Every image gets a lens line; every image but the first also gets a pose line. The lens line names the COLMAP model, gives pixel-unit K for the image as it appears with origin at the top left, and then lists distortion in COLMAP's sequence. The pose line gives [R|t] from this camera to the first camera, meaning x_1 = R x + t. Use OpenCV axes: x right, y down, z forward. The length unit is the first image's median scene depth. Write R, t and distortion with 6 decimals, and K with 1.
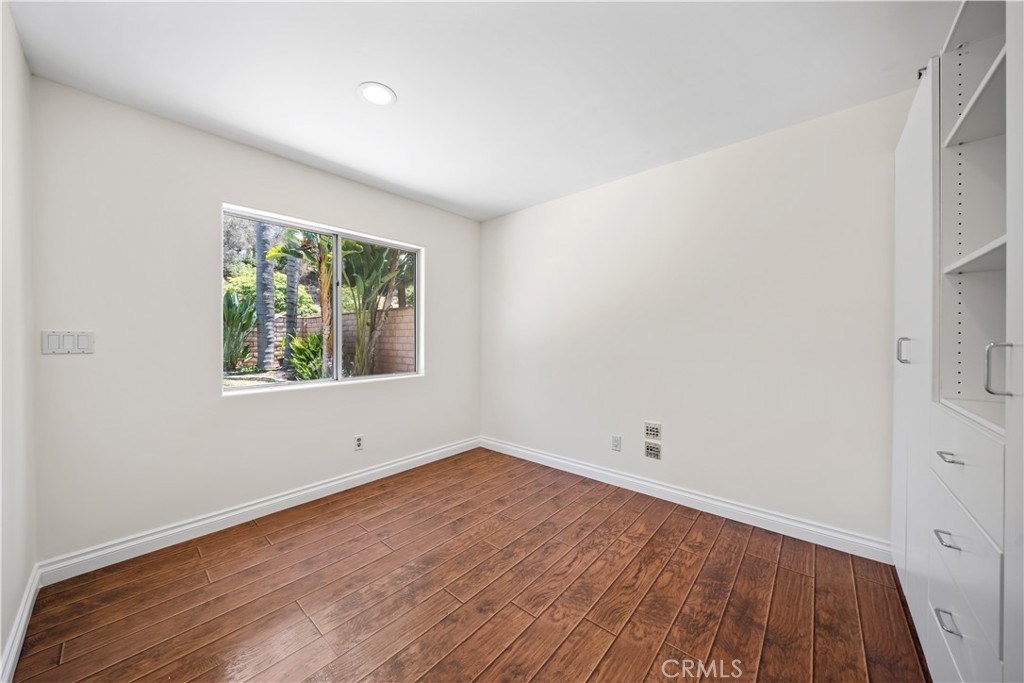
lens RADIAL K [[357.4, 0, 508.1], [0, 357.4, 337.1], [0, 0, 1]] dist [-0.003236, 0.000042]
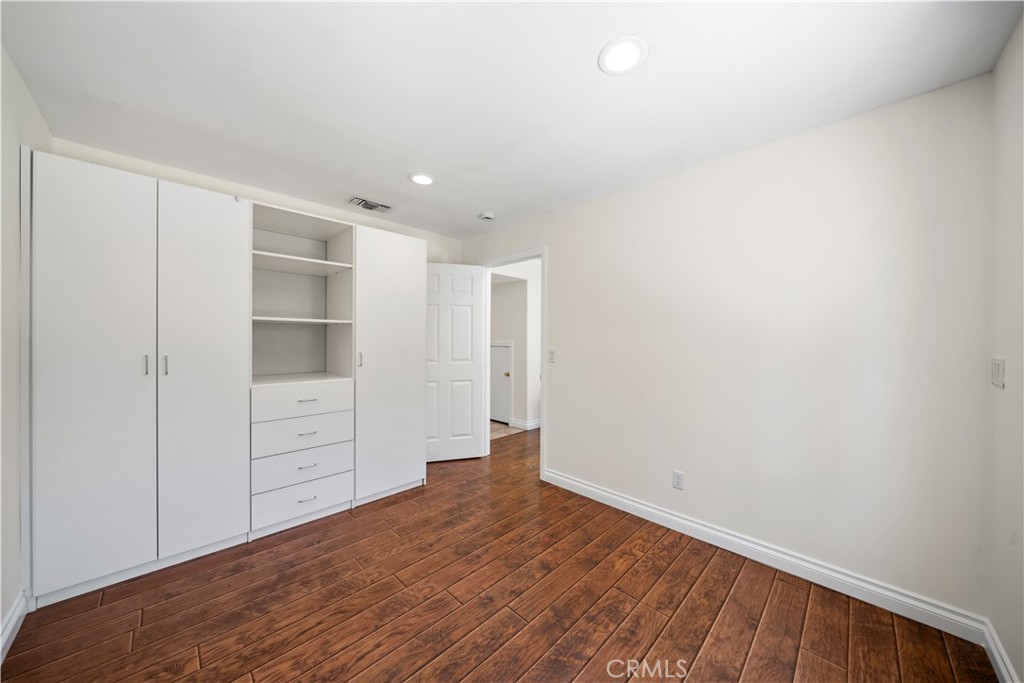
lens RADIAL K [[357.4, 0, 514.1], [0, 357.4, 341.3], [0, 0, 1]] dist [-0.003236, 0.000042]
pose [[-0.998701, -0.008341, 0.050275, -0.190024], [-0.008133, 0.999958, 0.004336, -0.056560], [-0.050309, 0.003922, -0.998726, 2.014121]]
